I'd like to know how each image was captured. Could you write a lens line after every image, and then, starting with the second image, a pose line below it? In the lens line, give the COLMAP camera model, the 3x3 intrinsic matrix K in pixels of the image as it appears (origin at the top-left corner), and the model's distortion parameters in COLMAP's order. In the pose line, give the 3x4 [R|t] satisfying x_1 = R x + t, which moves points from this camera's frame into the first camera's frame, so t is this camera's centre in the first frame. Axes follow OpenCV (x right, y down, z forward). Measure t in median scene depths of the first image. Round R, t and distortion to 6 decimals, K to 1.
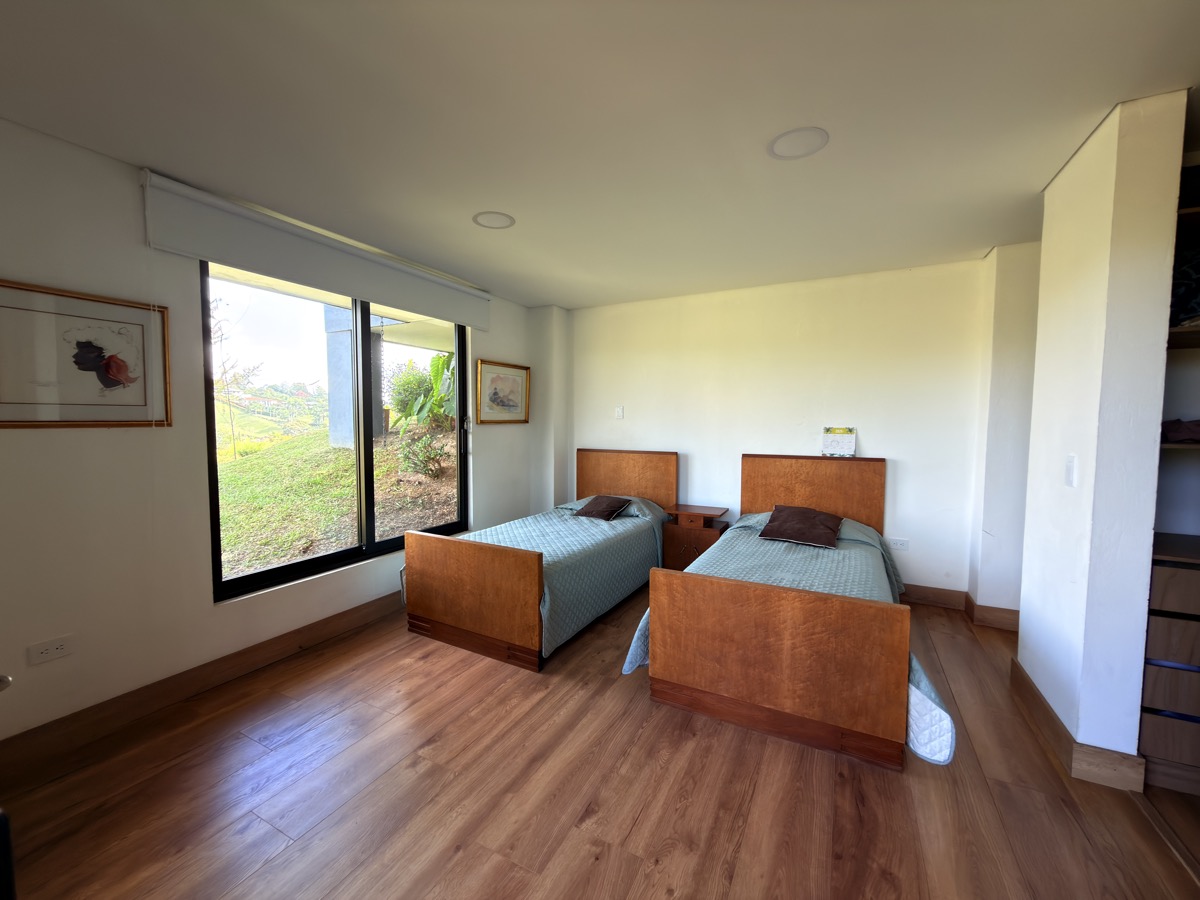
lens RADIAL K [[484.6, 0, 597.2], [0, 484.6, 454.4], [0, 0, 1]] dist [0.006047, -0.001523]
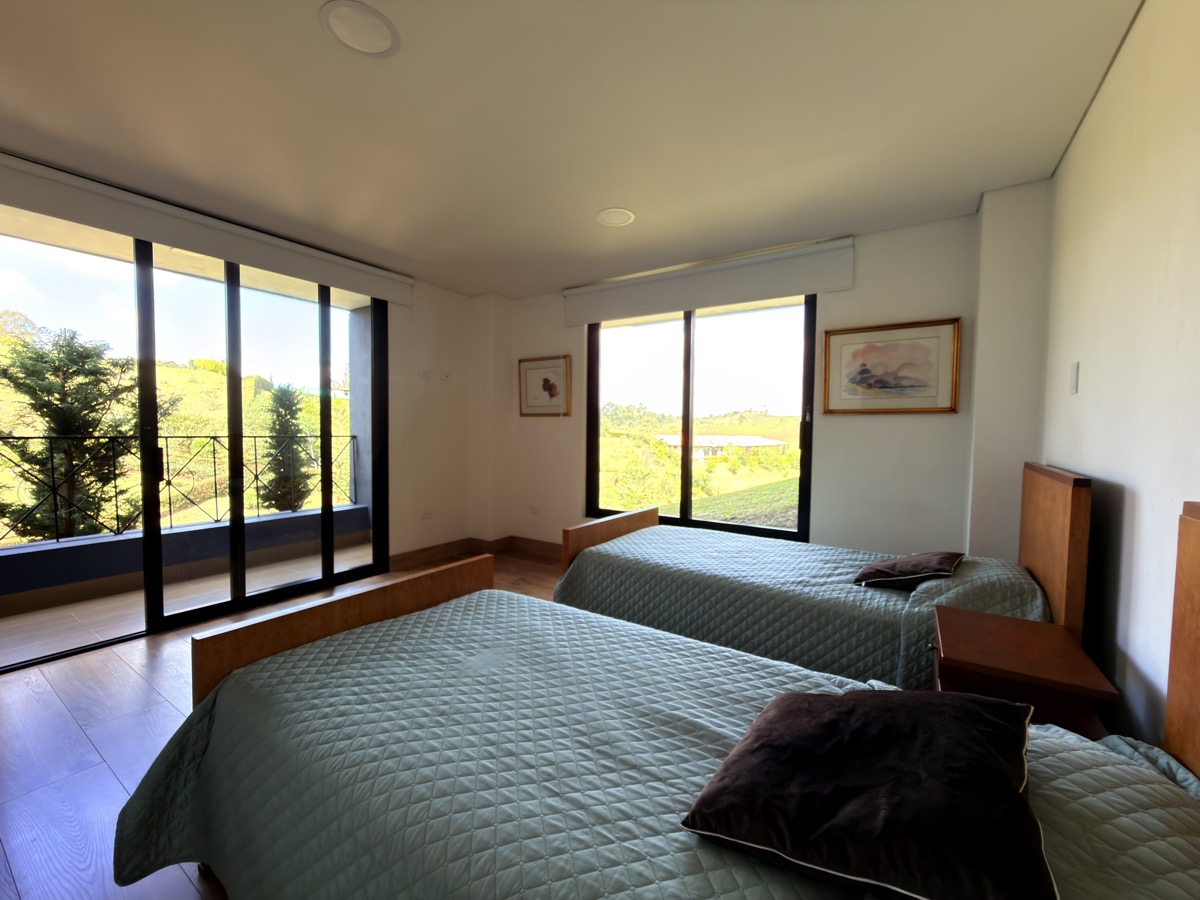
lens RADIAL K [[484.6, 0, 599.4], [0, 484.6, 448.0], [0, 0, 1]] dist [0.006047, -0.001523]
pose [[-0.106840, 0.034817, -0.993666, 0.550755], [-0.082222, 0.995654, 0.043727, -0.013583], [0.990871, 0.086373, -0.103513, 0.710419]]
